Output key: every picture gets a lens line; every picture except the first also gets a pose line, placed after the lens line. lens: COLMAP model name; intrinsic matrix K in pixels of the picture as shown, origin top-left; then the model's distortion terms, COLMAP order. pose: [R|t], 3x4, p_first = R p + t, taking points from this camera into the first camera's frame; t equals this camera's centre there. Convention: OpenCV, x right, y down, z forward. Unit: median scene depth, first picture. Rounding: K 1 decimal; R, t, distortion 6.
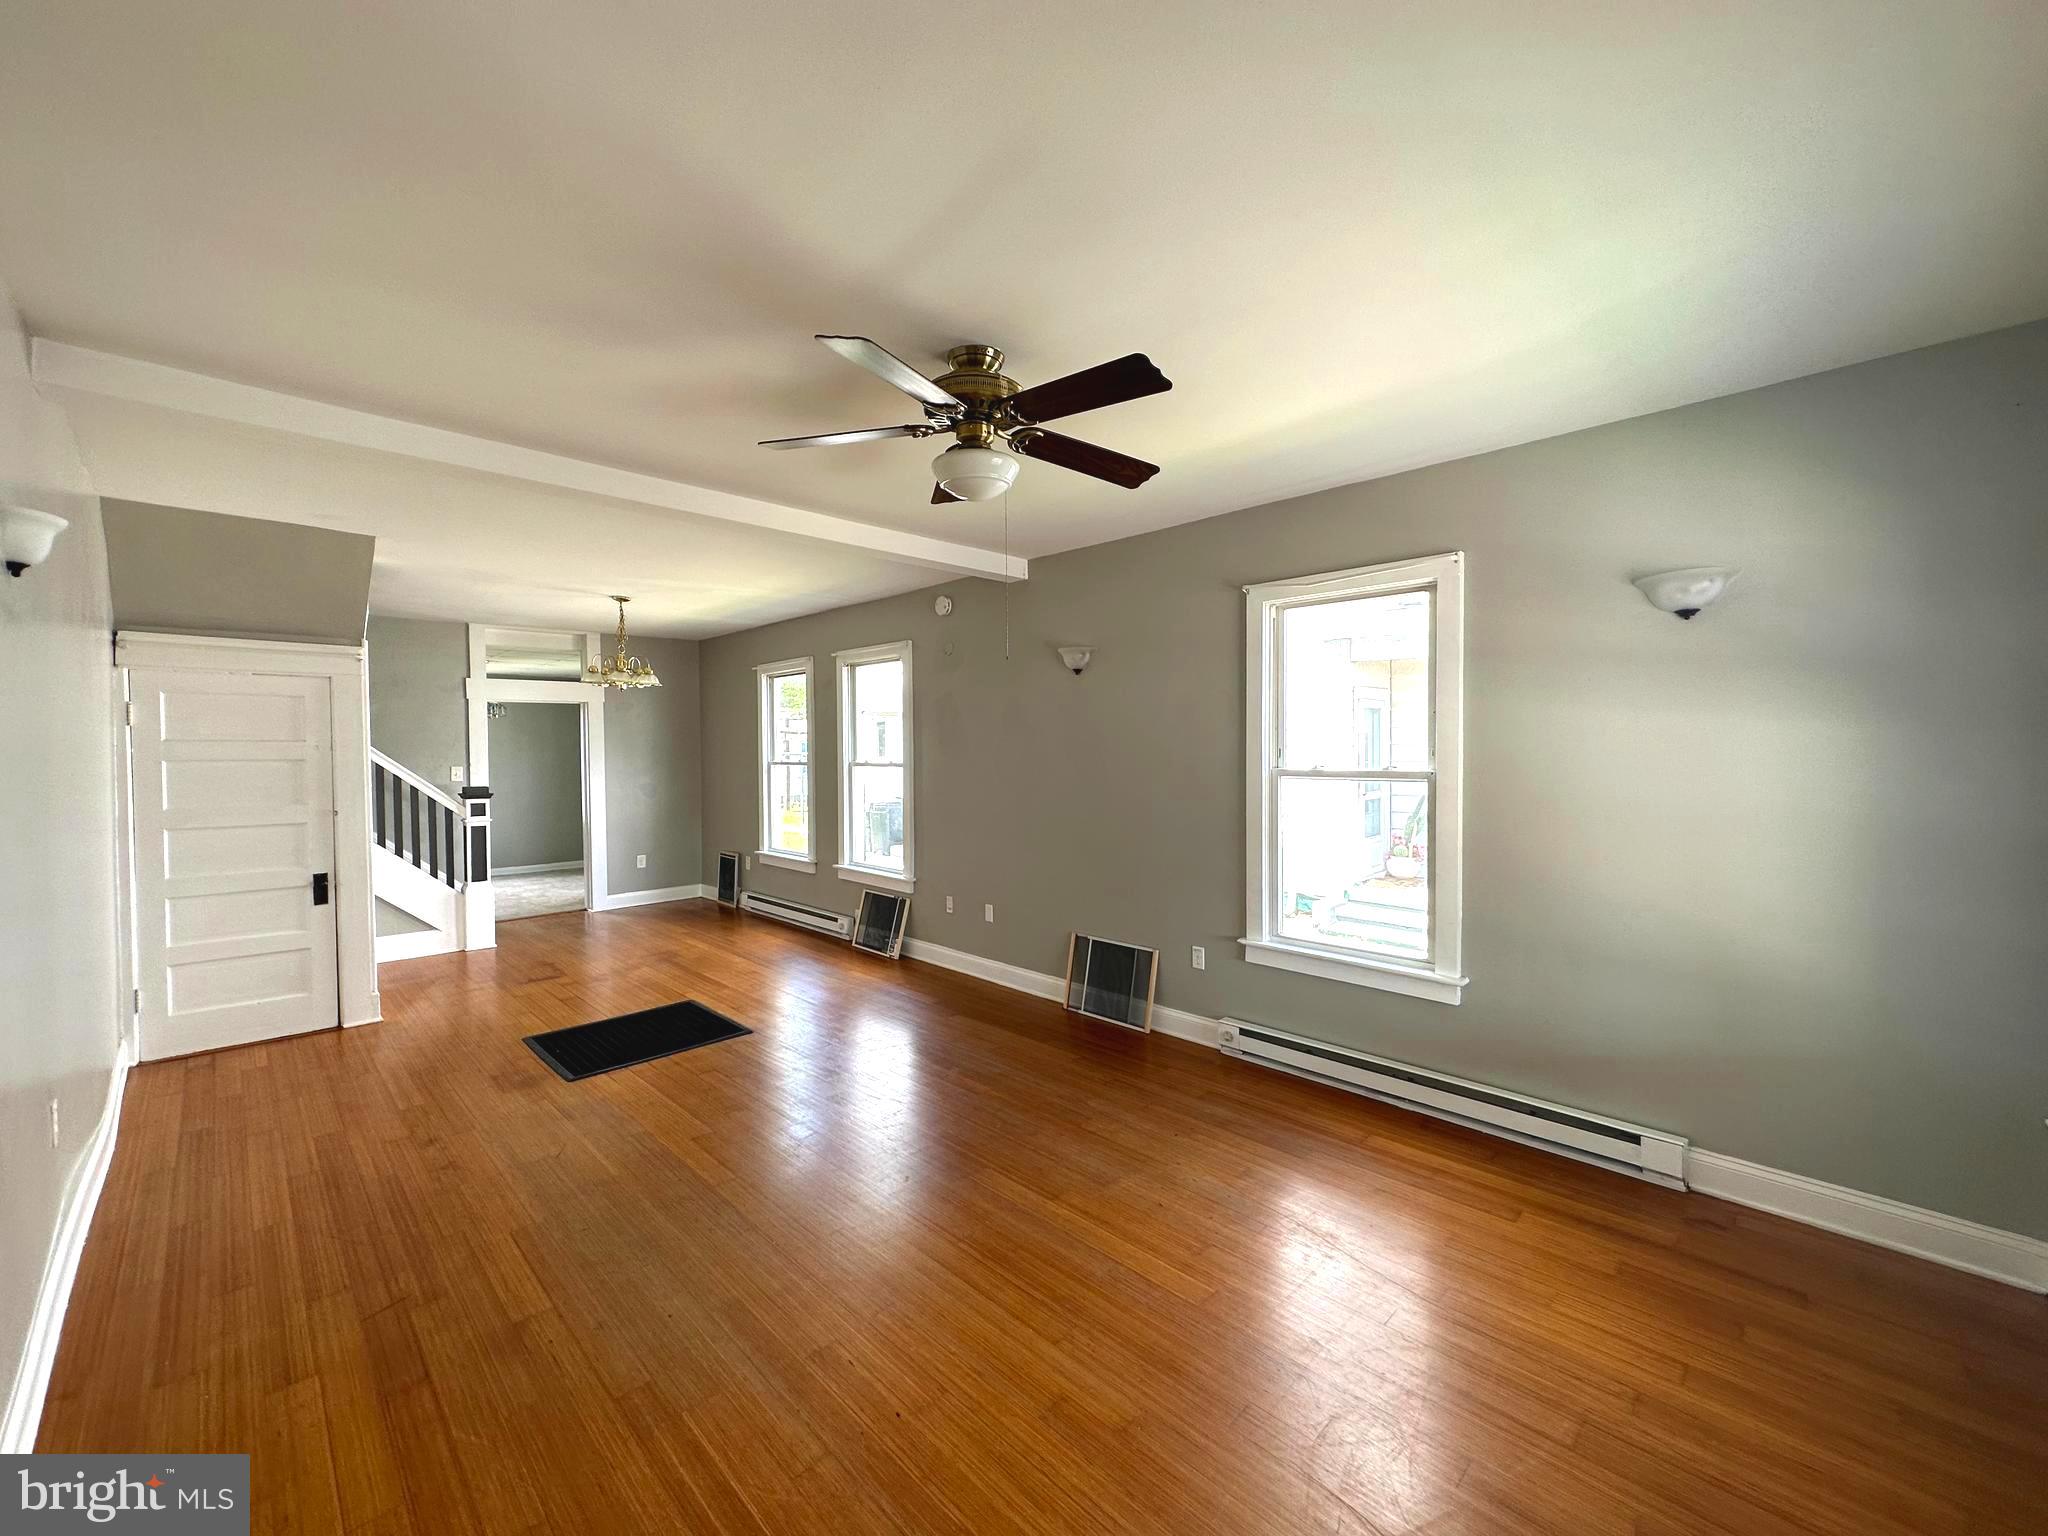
lens RADIAL K [[817.7, 0, 1025.1], [0, 817.7, 762.3], [0, 0, 1]] dist [-0.004356, 0.001202]
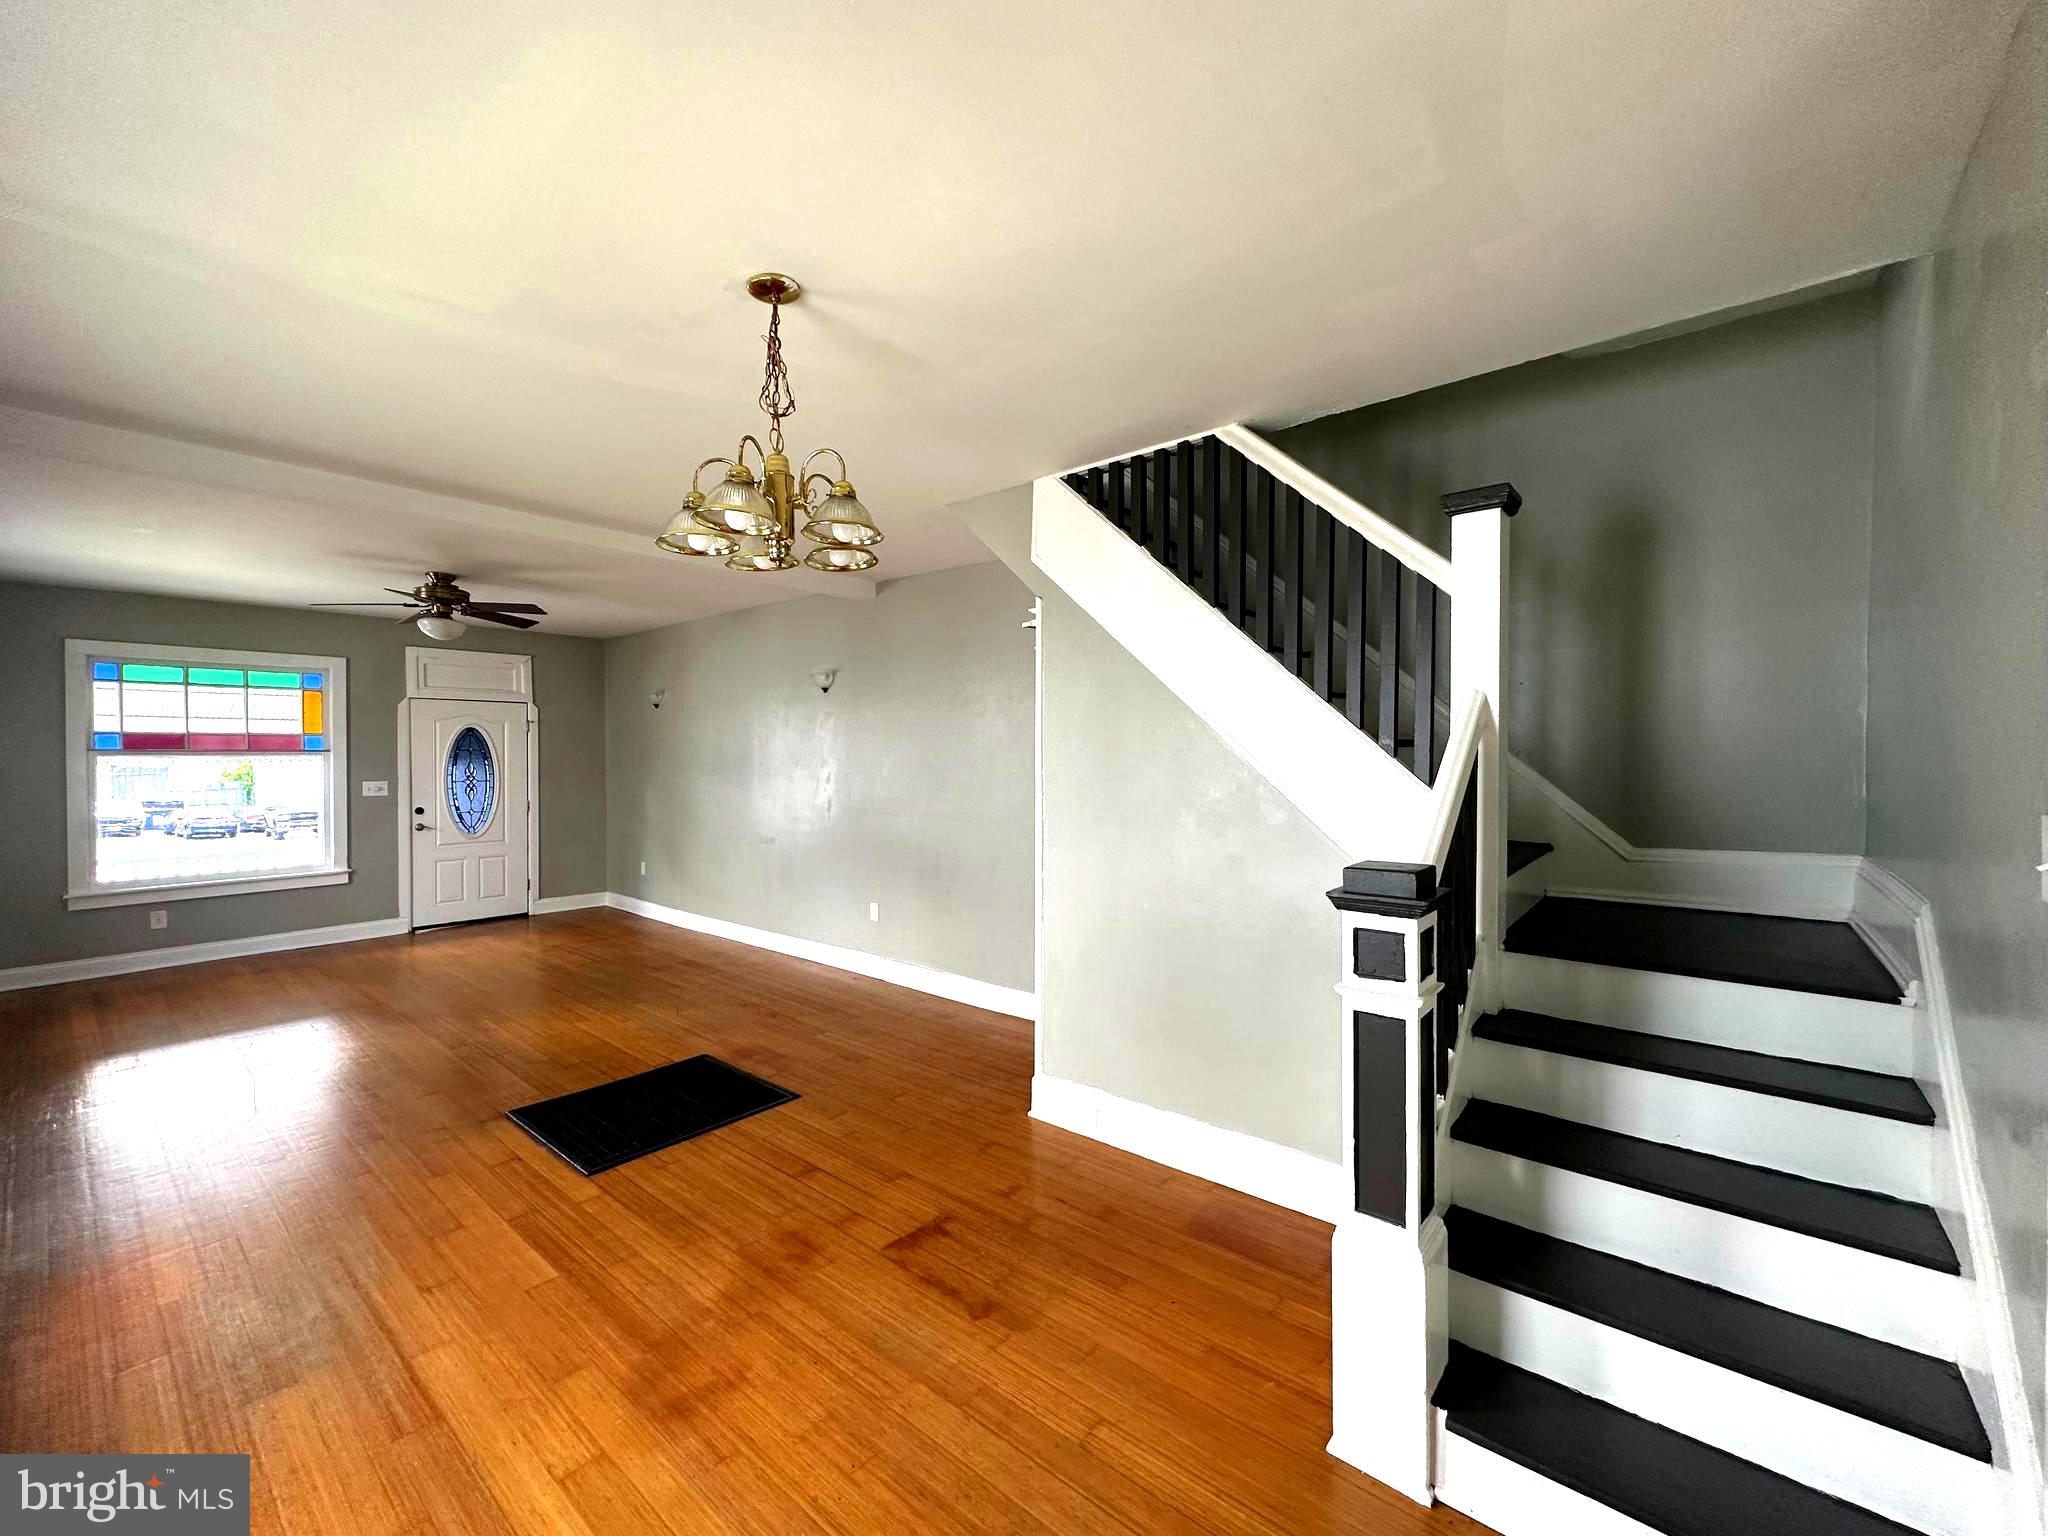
lens RADIAL K [[817.7, 0, 1026.9], [0, 817.7, 770.1], [0, 0, 1]] dist [-0.004356, 0.001202]
pose [[-0.994854, 0.008361, -0.100972, -0.662851], [0.004919, 0.999400, 0.034291, -0.019700], [0.101198, 0.033617, -0.994298, 1.599175]]
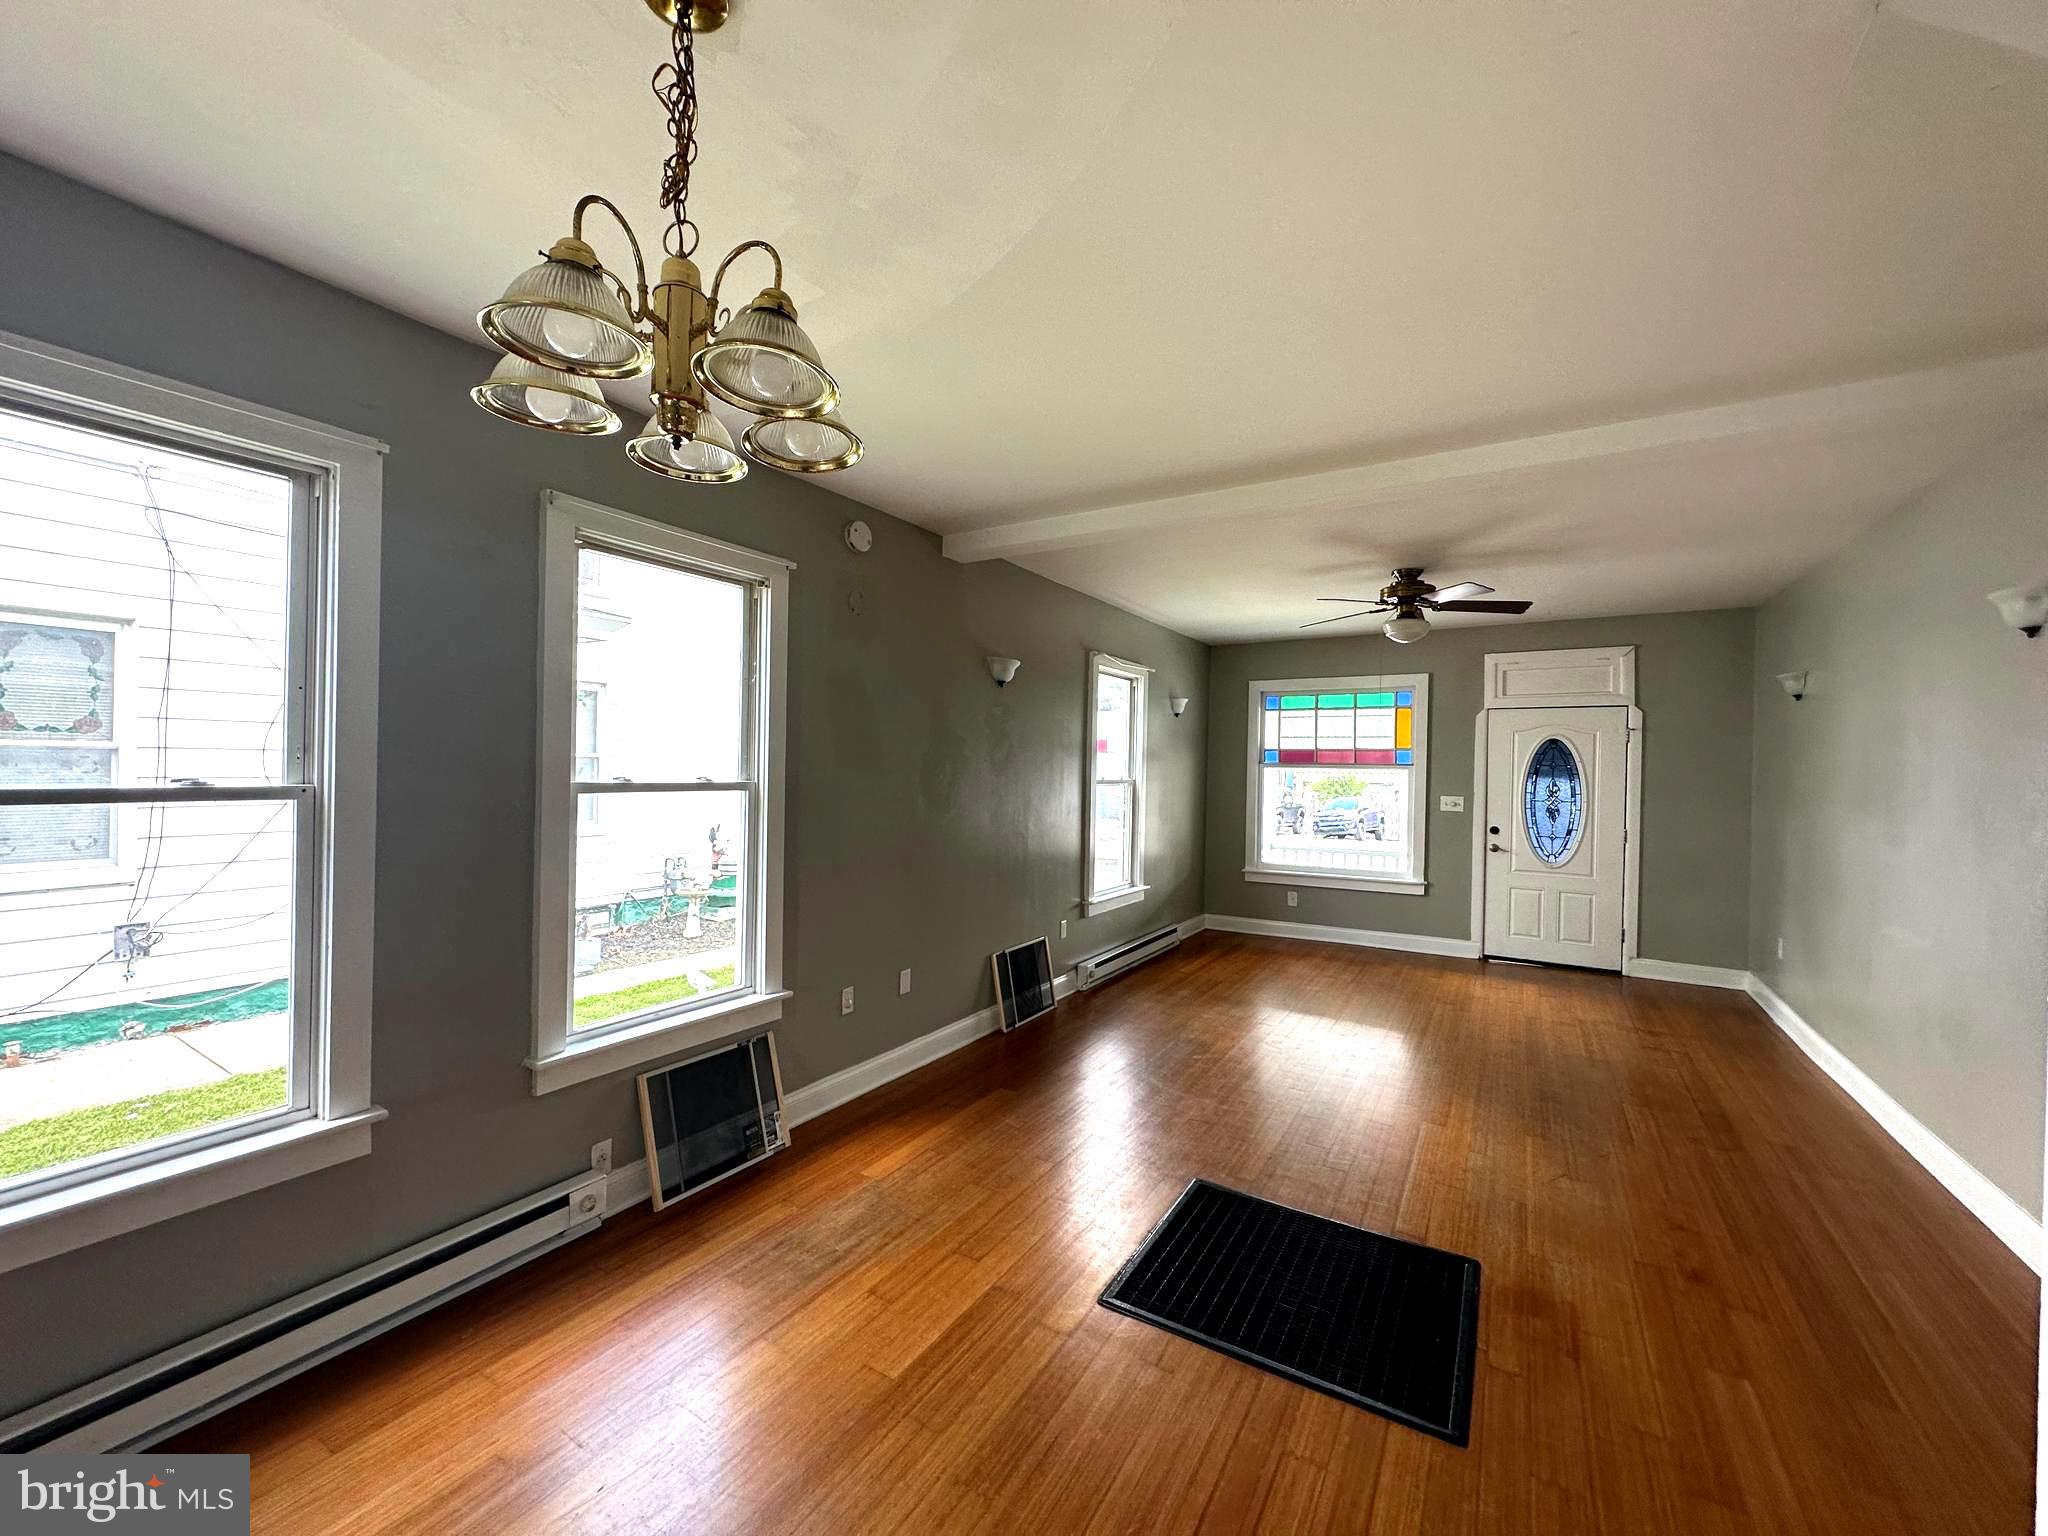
lens RADIAL K [[817.7, 0, 1023.0], [0, 817.7, 765.6], [0, 0, 1]] dist [-0.004356, 0.001202]
pose [[-0.243589, 0.000000, 0.969879, -0.840277], [0.002327, 0.999997, 0.000585, -0.012010], [-0.969876, 0.002400, -0.243588, 1.147226]]
